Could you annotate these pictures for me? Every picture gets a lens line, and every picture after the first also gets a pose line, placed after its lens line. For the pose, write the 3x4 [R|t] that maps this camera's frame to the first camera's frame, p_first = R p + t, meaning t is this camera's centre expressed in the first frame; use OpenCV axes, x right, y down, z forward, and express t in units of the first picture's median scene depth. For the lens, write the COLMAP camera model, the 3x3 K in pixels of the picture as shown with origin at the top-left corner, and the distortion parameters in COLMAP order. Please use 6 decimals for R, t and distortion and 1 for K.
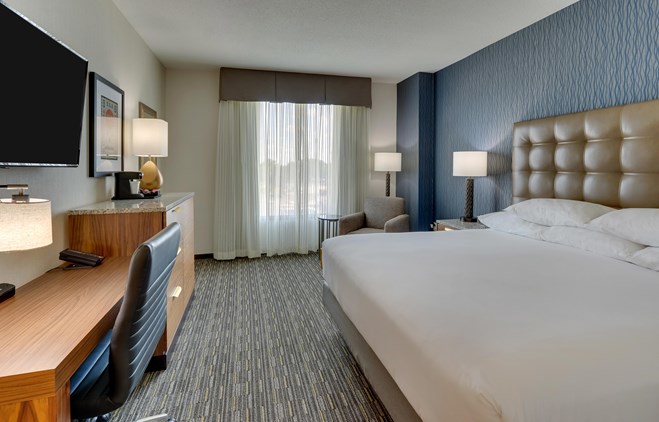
lens RADIAL K [[304.3, 0, 327.2], [0, 304.3, 168.7], [0, 0, 1]] dist [-0.014408, 0.001376]
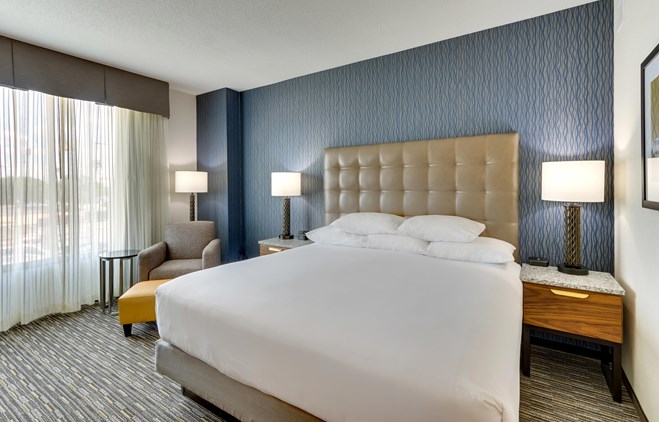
lens RADIAL K [[304.3, 0, 286.4], [0, 304.3, 185.1], [0, 0, 1]] dist [-0.014408, 0.001376]
pose [[0.748501, 0.002124, 0.663131, -0.192840], [0.007591, 0.999902, -0.011772, -0.000233], [-0.663091, 0.013845, 0.748411, 0.171298]]
